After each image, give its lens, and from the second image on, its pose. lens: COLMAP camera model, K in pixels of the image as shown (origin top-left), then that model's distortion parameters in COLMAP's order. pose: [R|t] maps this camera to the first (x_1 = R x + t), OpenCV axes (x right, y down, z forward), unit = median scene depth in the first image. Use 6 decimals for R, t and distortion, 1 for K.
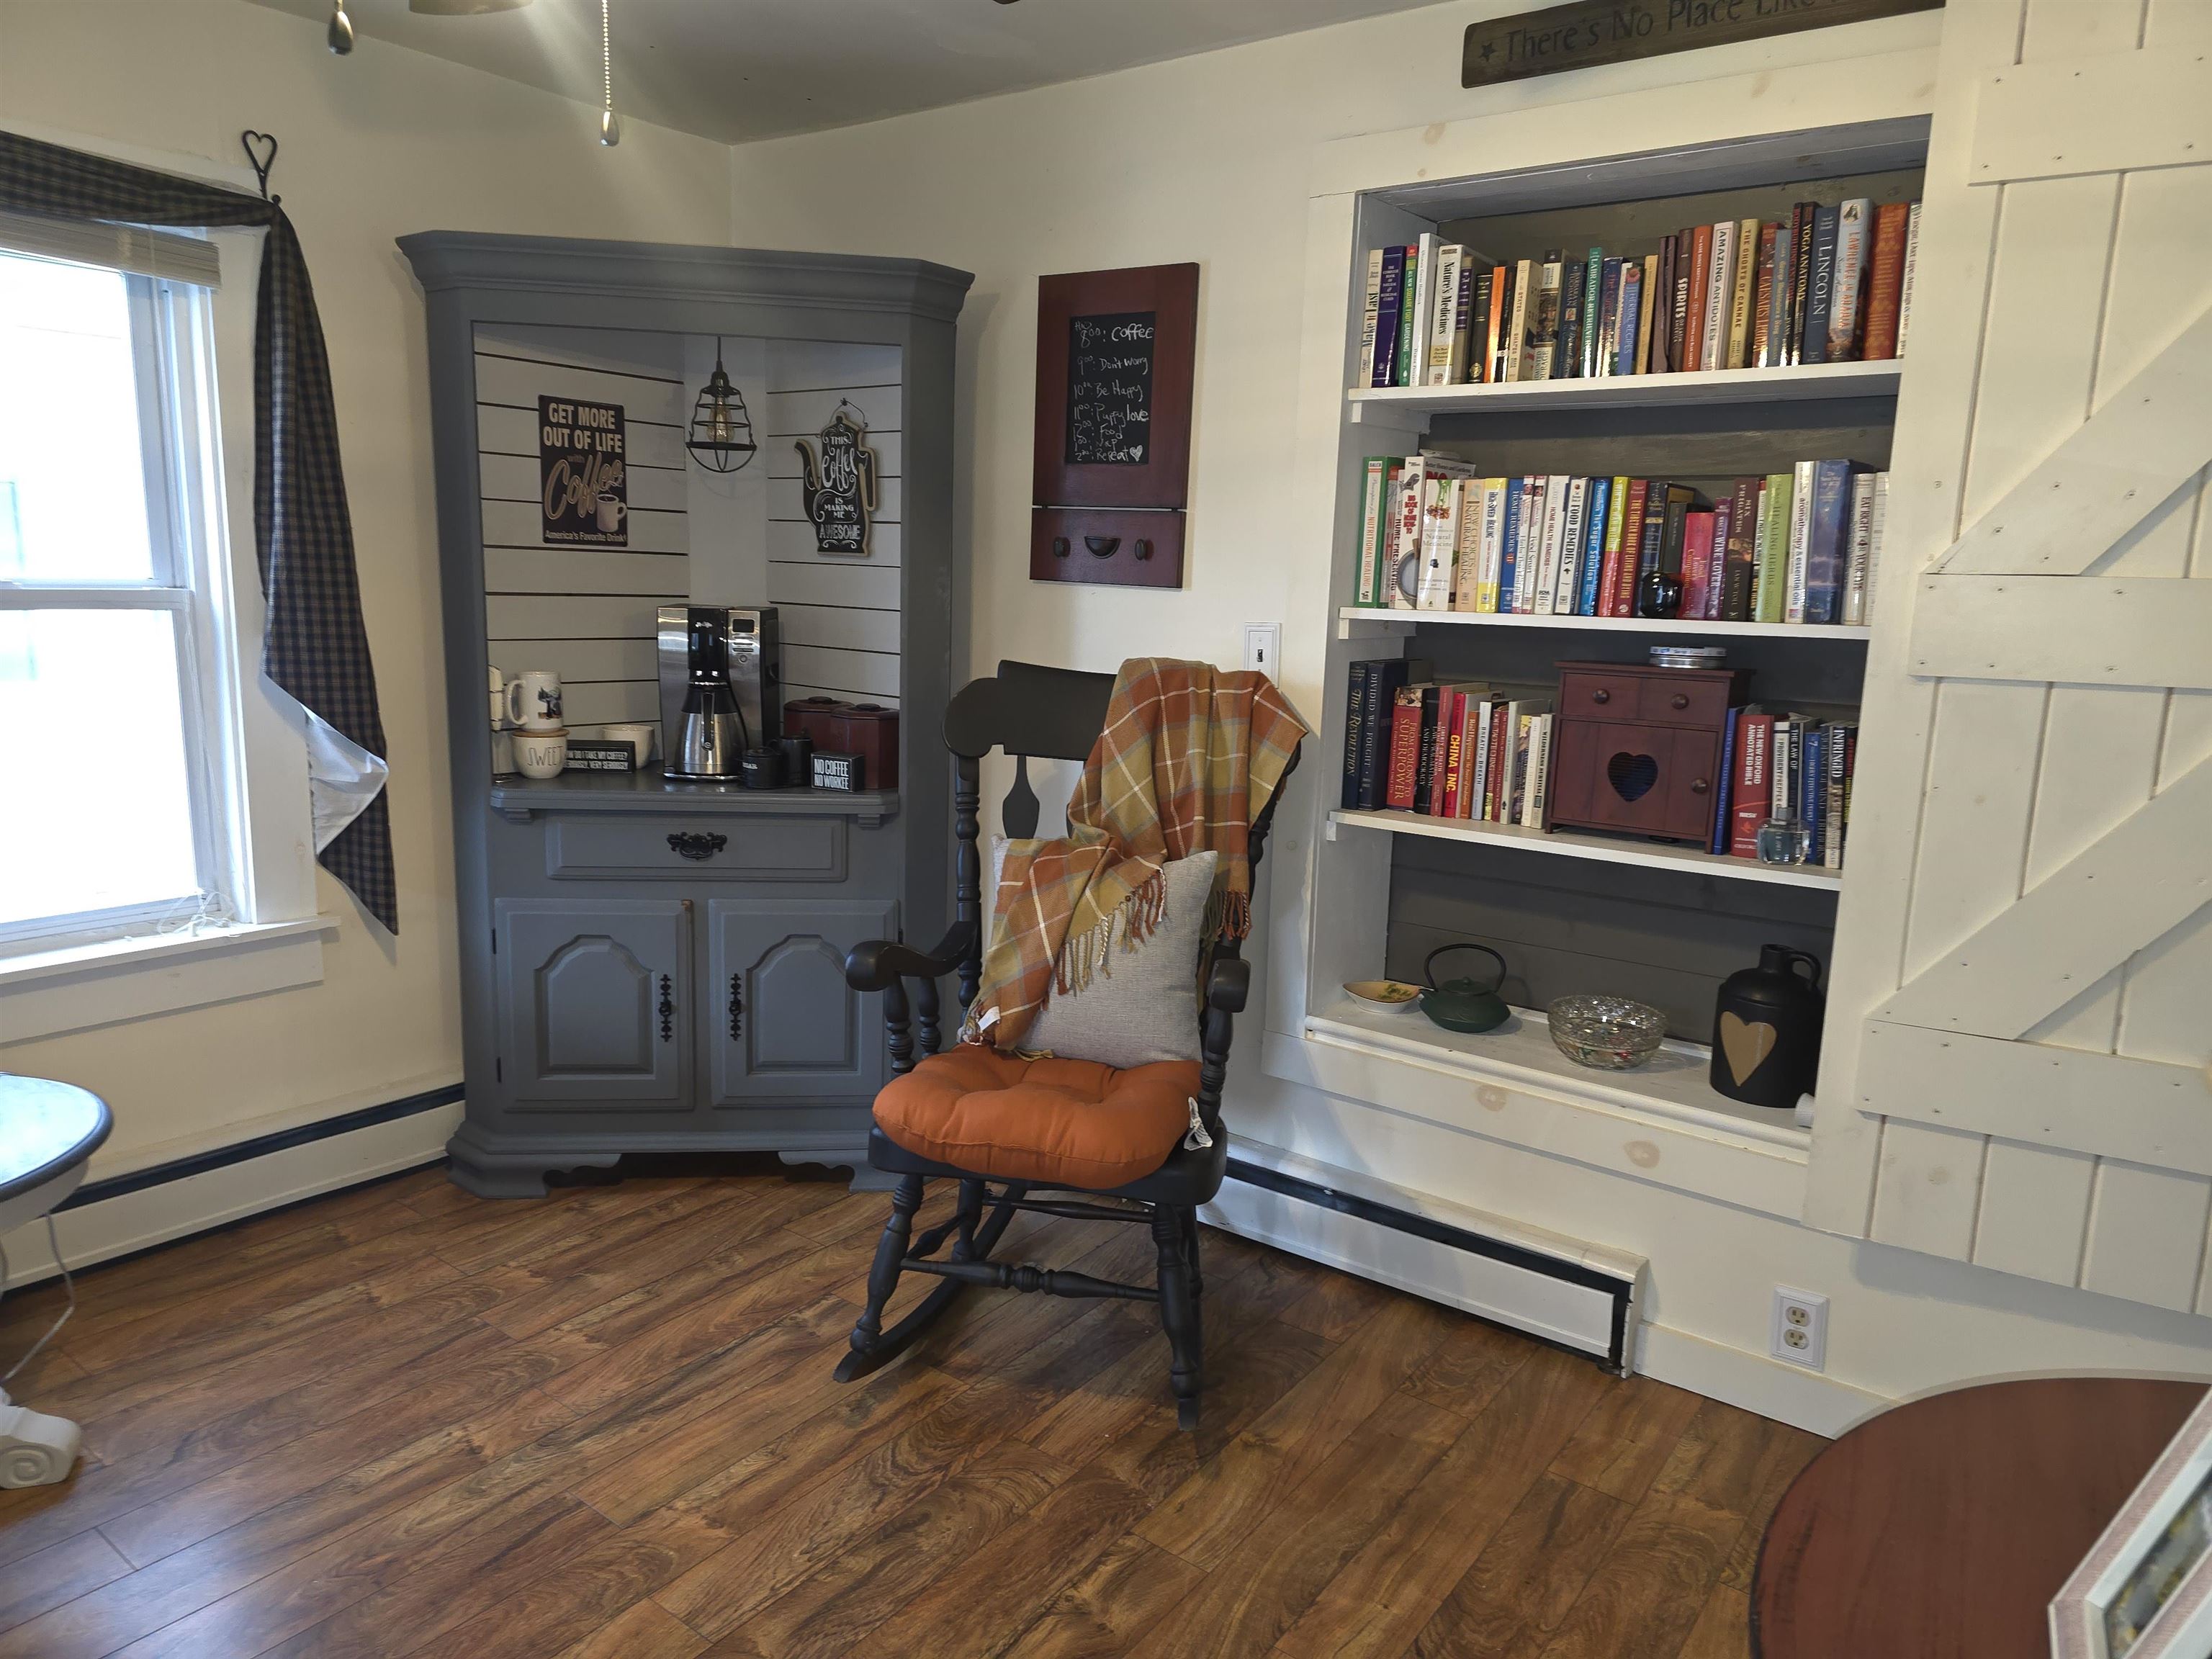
lens RADIAL K [[1451.2, 0, 1100.5], [0, 1451.2, 845.5], [0, 0, 1]] dist [0.025368, -0.027231]
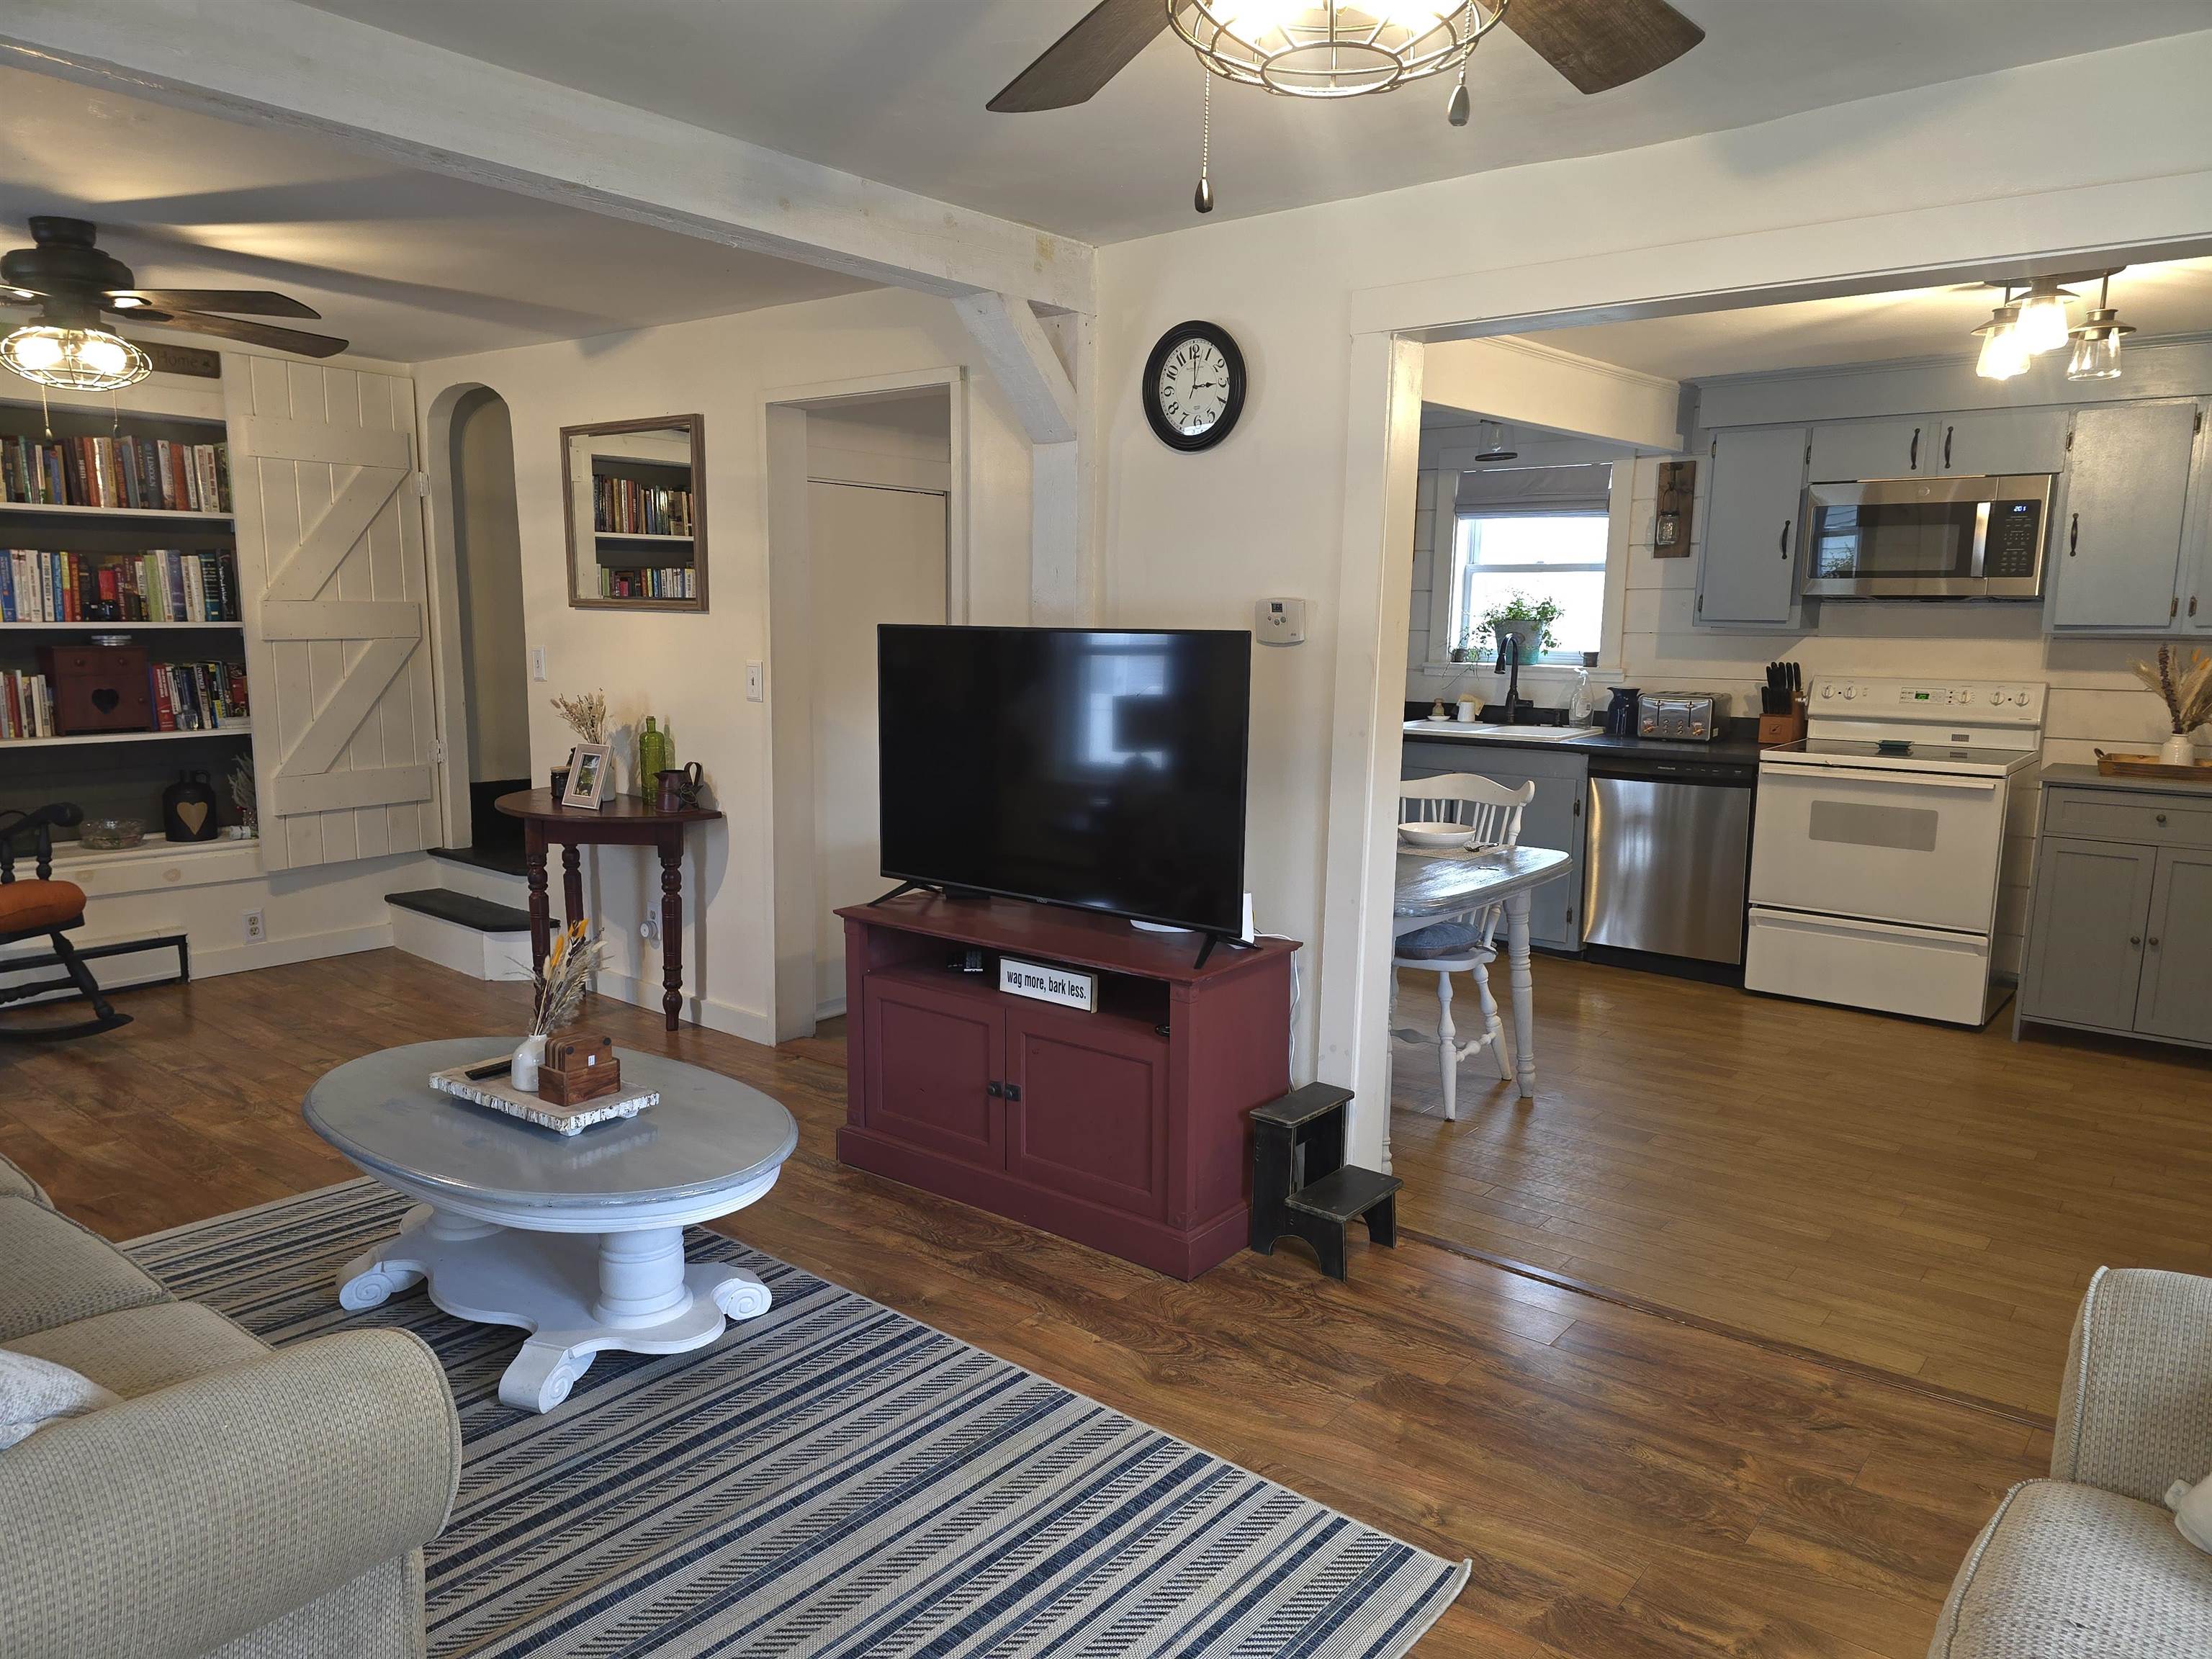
lens RADIAL K [[1451.2, 0, 1090.1], [0, 1451.2, 845.7], [0, 0, 1]] dist [0.025368, -0.027231]
pose [[0.035528, -0.189700, 0.981199, -1.630919], [0.172215, 0.968294, 0.180969, 0.016831], [-0.984419, 0.162548, 0.067071, -0.453779]]
